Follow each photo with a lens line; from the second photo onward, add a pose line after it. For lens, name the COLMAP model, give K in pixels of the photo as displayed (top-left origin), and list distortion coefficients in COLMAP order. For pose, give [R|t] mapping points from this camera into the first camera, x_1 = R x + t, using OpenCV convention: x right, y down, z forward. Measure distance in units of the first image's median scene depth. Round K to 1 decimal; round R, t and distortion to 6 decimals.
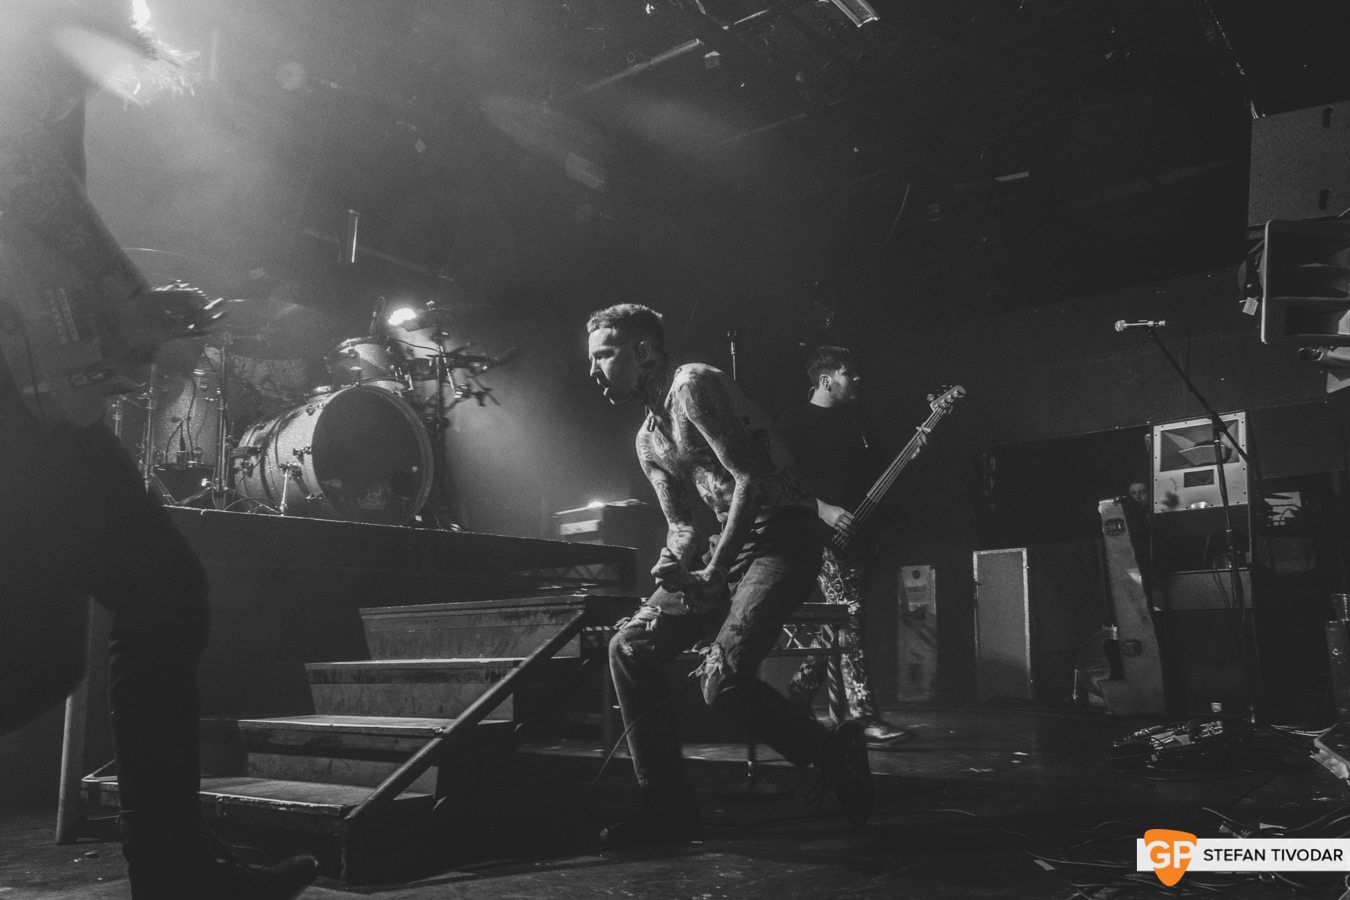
lens RADIAL K [[1095.9, 0, 671.3], [0, 1095.9, 458.3], [0, 0, 1]] dist [0.020355, -0.000306]
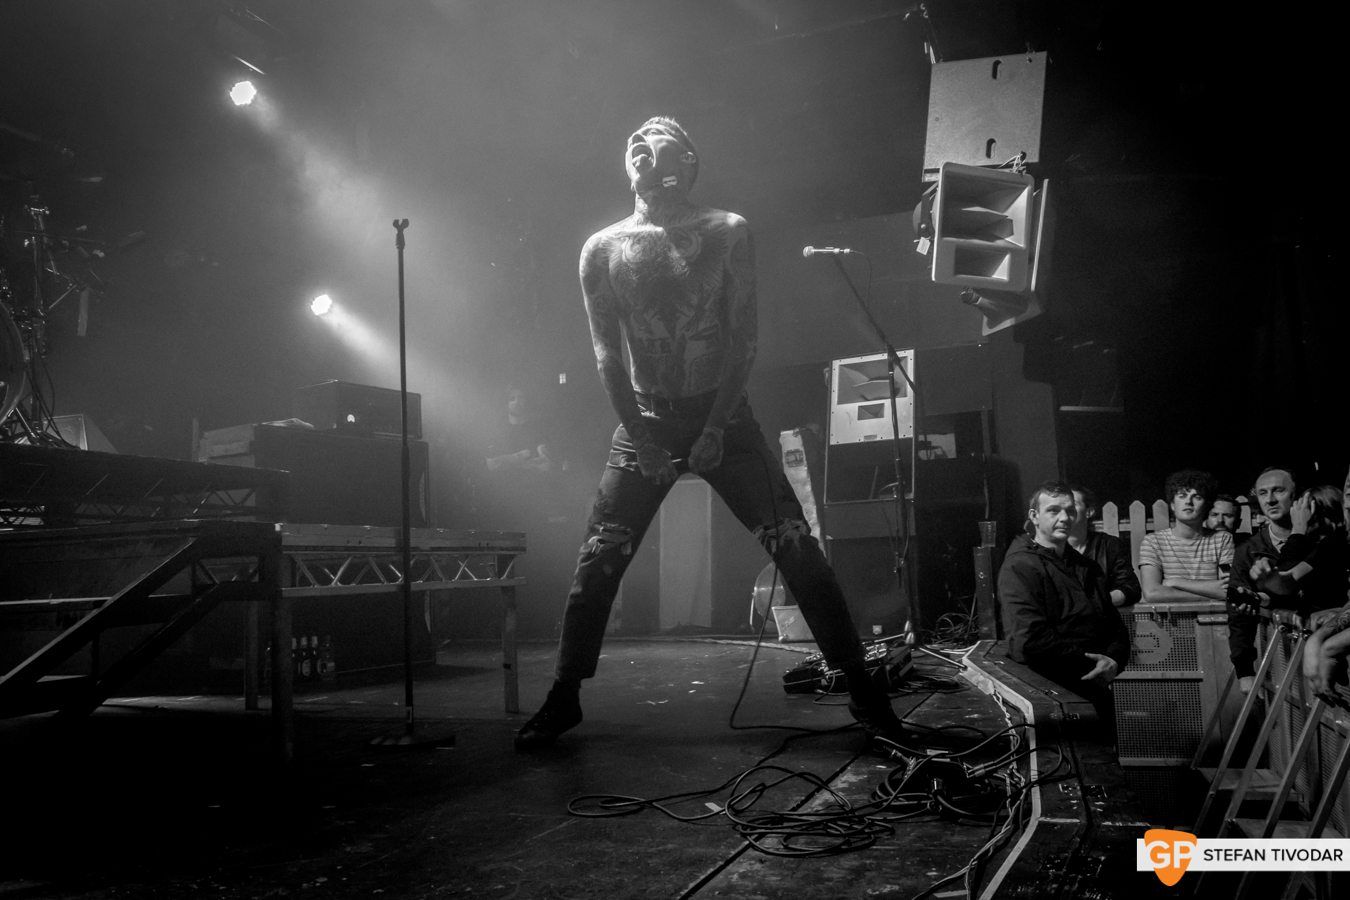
lens RADIAL K [[1095.9, 0, 671.3], [0, 1095.9, 458.3], [0, 0, 1]] dist [0.020355, -0.000306]
pose [[0.962523, 0.014855, 0.270791, 0.020735], [-0.030914, 0.998000, 0.055137, 0.011792], [-0.269431, -0.061442, 0.961058, 0.060318]]
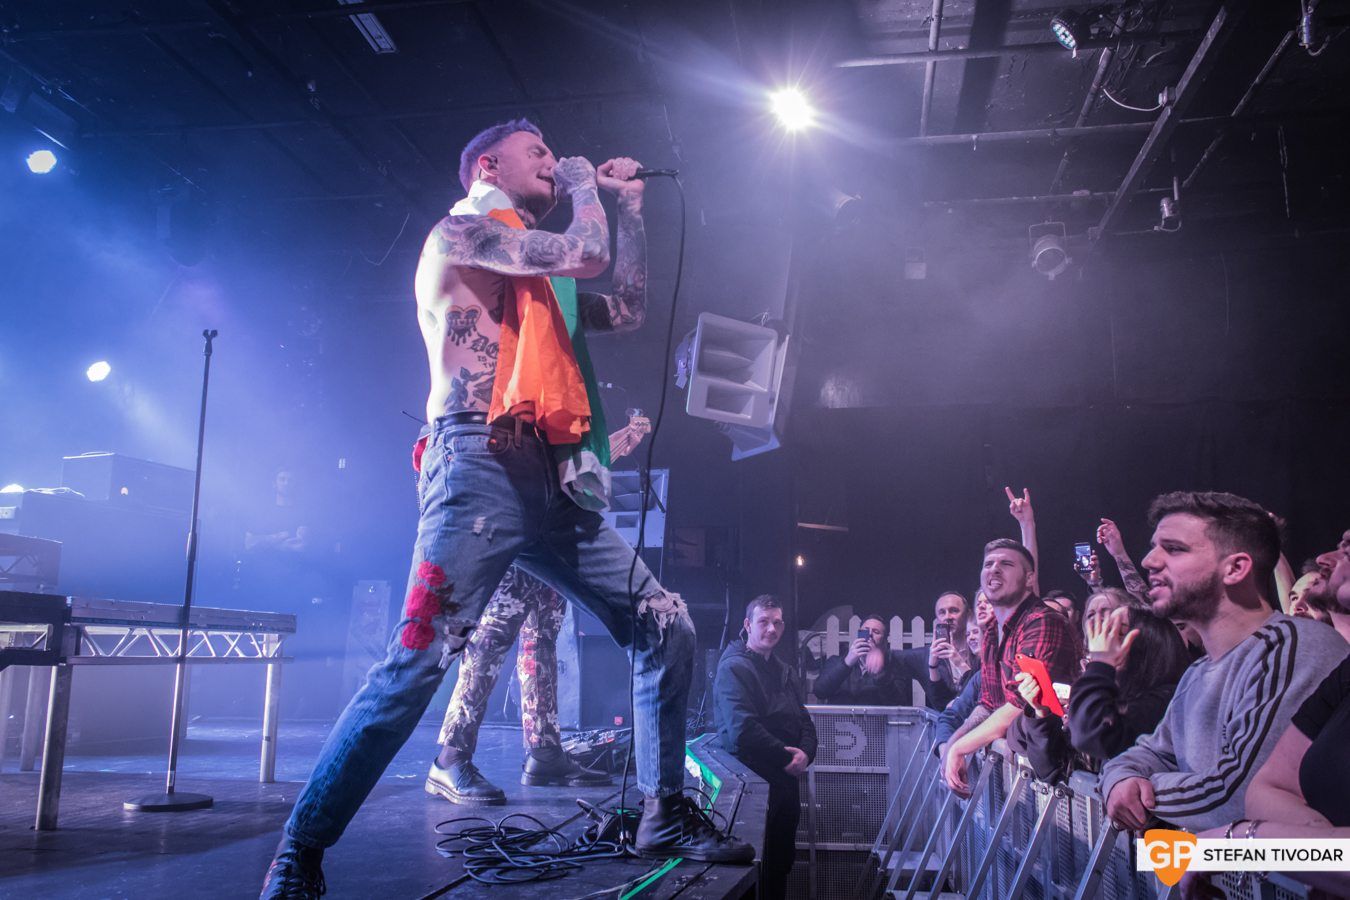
lens RADIAL K [[1095.9, 0, 671.3], [0, 1095.9, 458.3], [0, 0, 1]] dist [0.020355, -0.000306]
pose [[0.885212, 0.116604, 0.450336, -0.005209], [-0.110079, 0.993087, -0.040757, -0.005884], [-0.451975, -0.013494, 0.891928, -0.046290]]
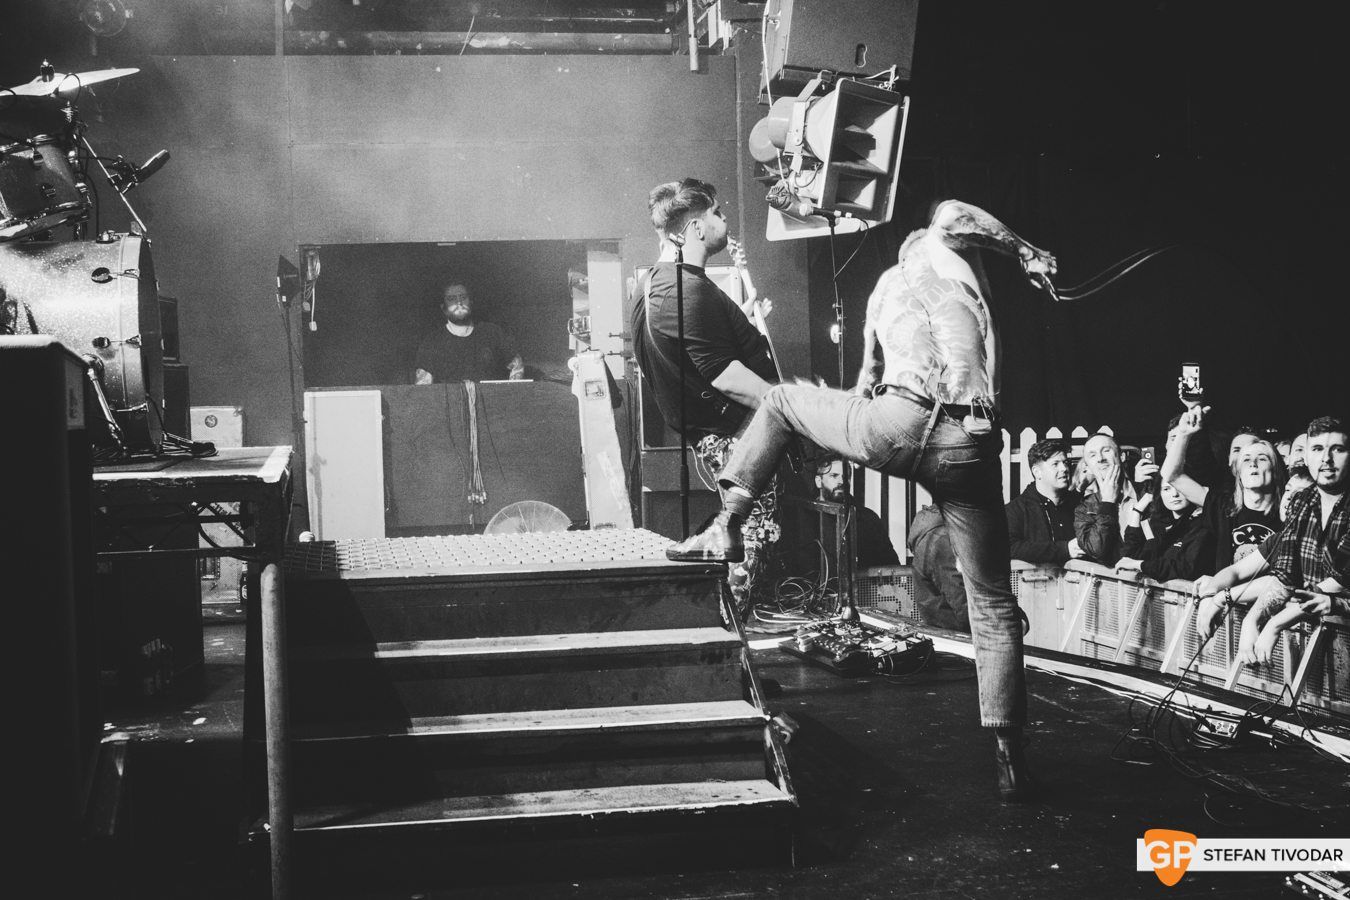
lens RADIAL K [[1965.9, 0, 682.5], [0, 1965.9, 447.6], [0, 0, 1]] dist [0.012727, 0.034747]
pose [[0.680097, -0.014146, 0.732985, -0.718099], [-0.113440, 0.985741, 0.124279, -0.096390], [-0.724292, -0.167672, 0.668795, -0.049726]]
